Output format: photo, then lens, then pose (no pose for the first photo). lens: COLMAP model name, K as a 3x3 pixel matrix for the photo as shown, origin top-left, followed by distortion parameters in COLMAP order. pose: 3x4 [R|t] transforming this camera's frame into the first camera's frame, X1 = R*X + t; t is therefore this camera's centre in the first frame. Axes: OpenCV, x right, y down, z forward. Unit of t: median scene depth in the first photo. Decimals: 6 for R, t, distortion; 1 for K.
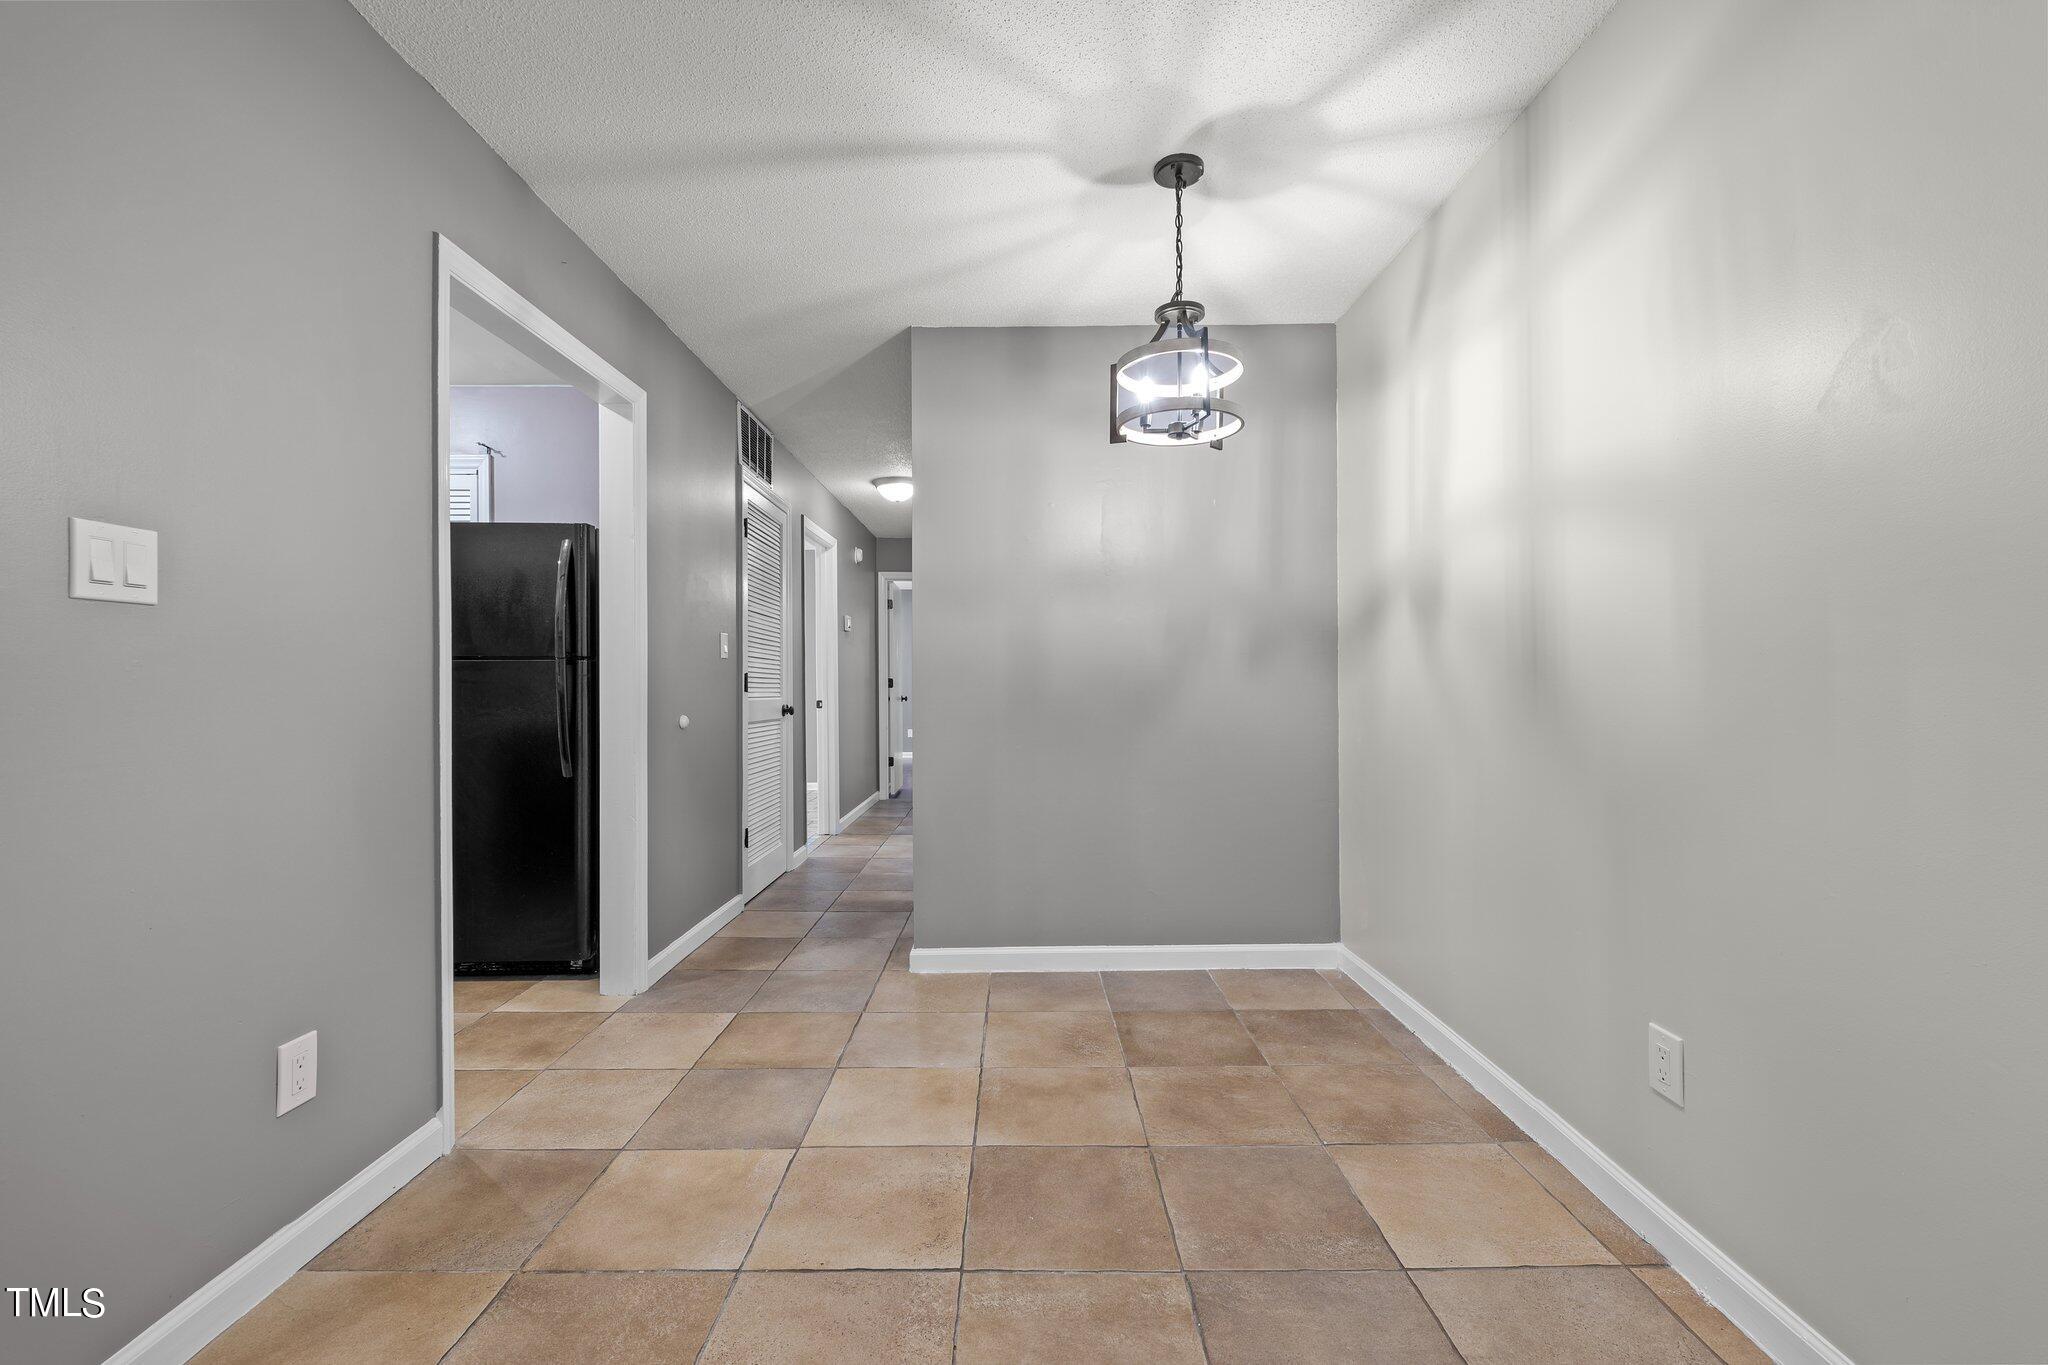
lens RADIAL K [[835.6, 0, 1021.8], [0, 835.6, 679.9], [0, 0, 1]] dist [0.001492, -0.000101]
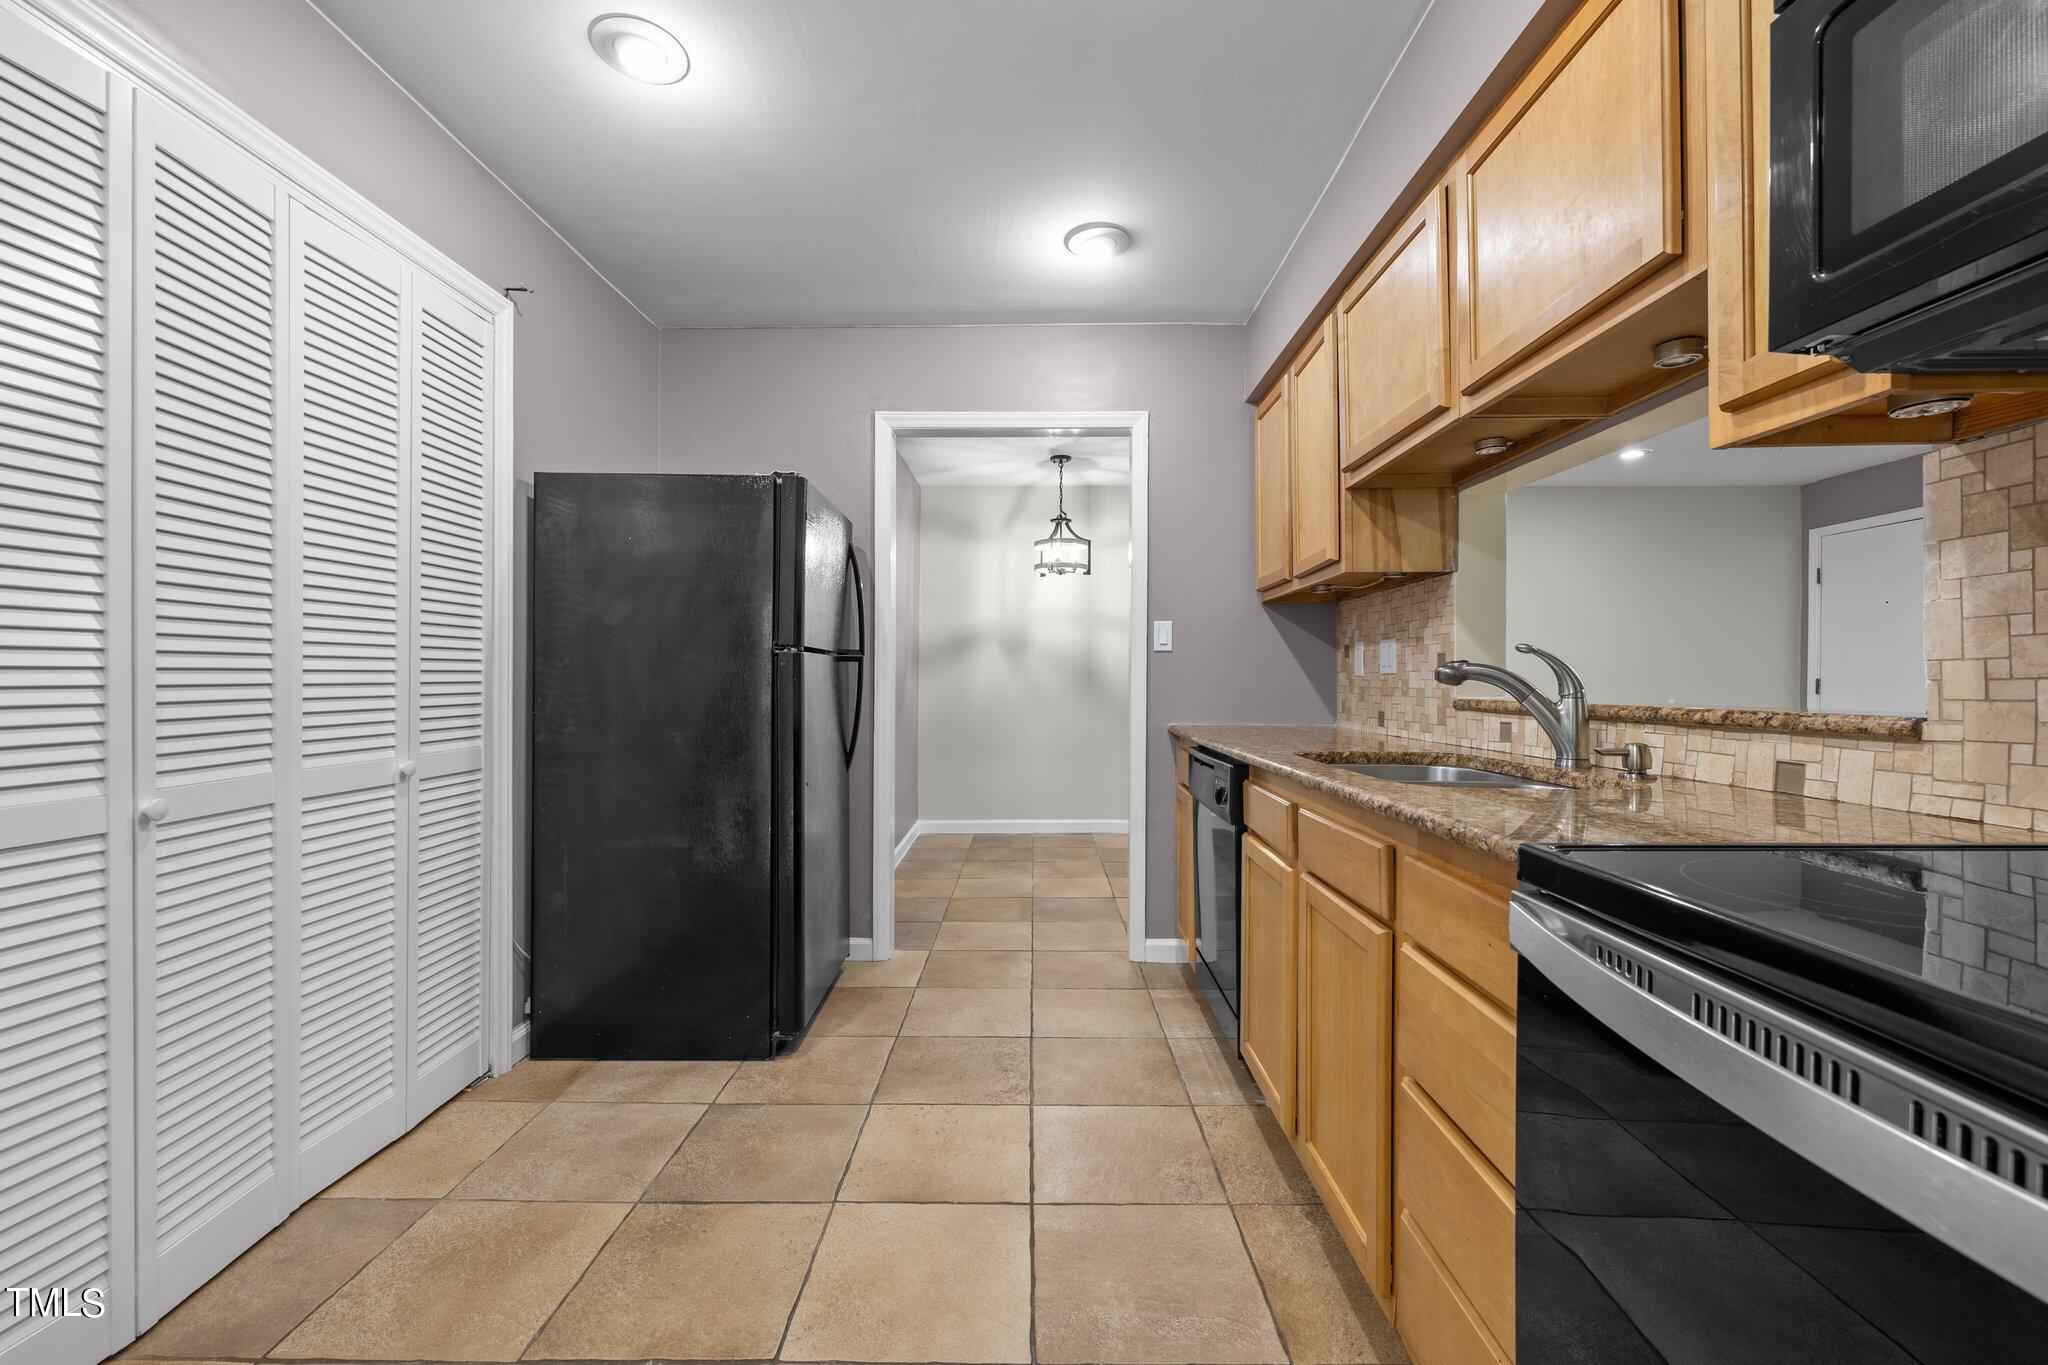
lens RADIAL K [[836.9, 0, 1024.0], [0, 836.9, 682.5], [0, 0, 1]] dist [-0.001365, -0.000661]
pose [[0.017621, -0.003042, 0.999840, -1.612973], [-0.005454, 0.999980, 0.003138, 0.002506], [-0.999830, -0.005509, 0.017604, 0.800158]]
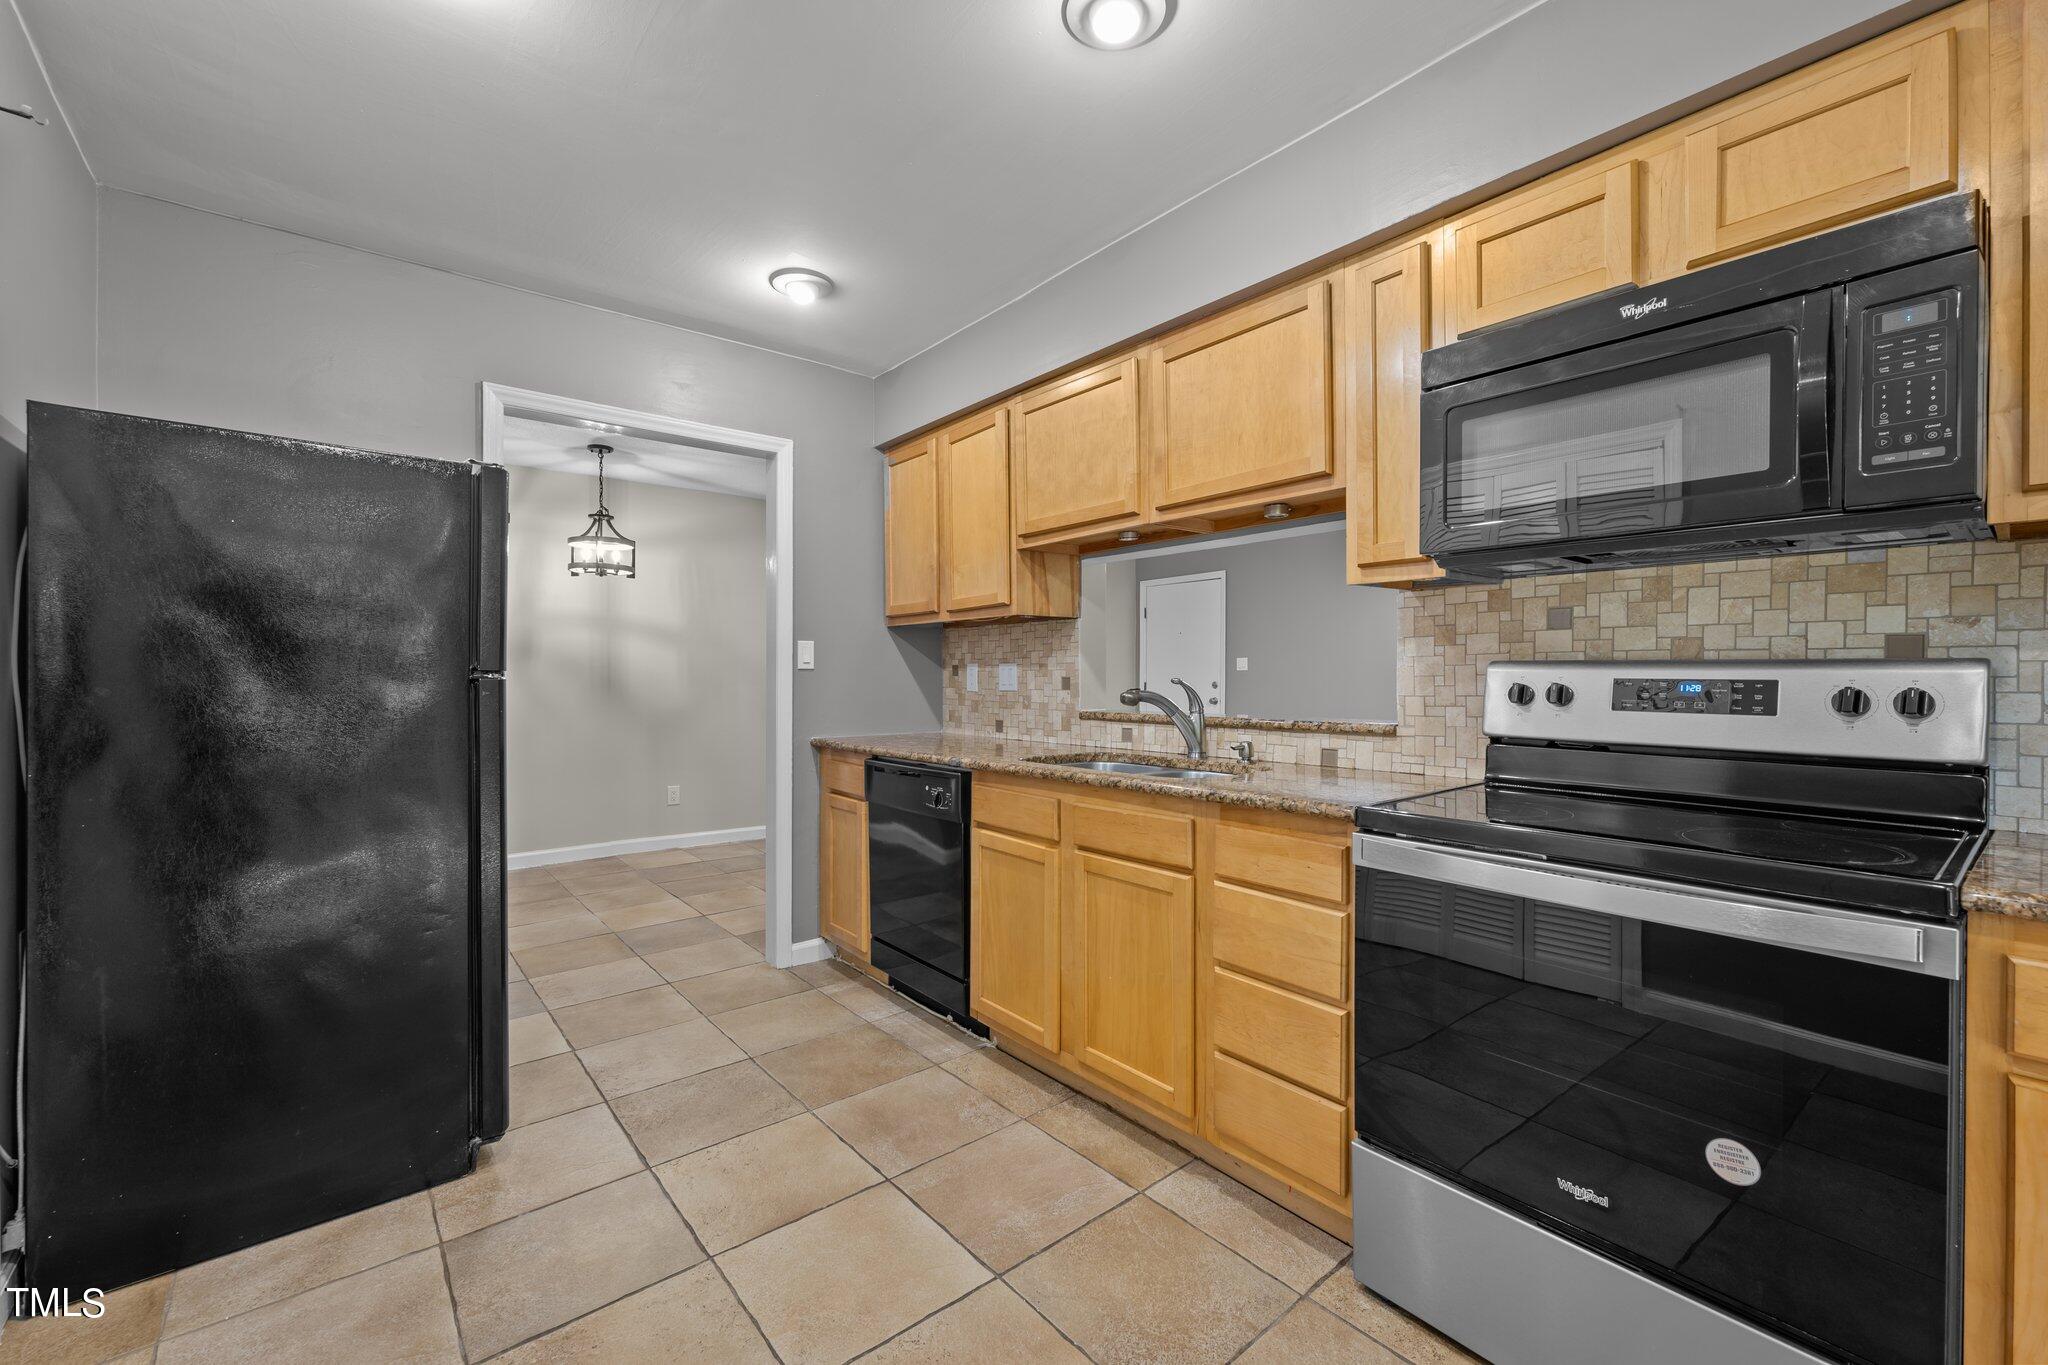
lens RADIAL K [[835.6, 0, 1021.8], [0, 835.6, 679.9], [0, 0, 1]] dist [0.001492, -0.000101]
pose [[-0.630510, -0.002101, 0.776178, -1.602360], [-0.000524, 0.999997, 0.002281, -0.024306], [-0.776181, 0.001032, -0.630509, 1.138464]]
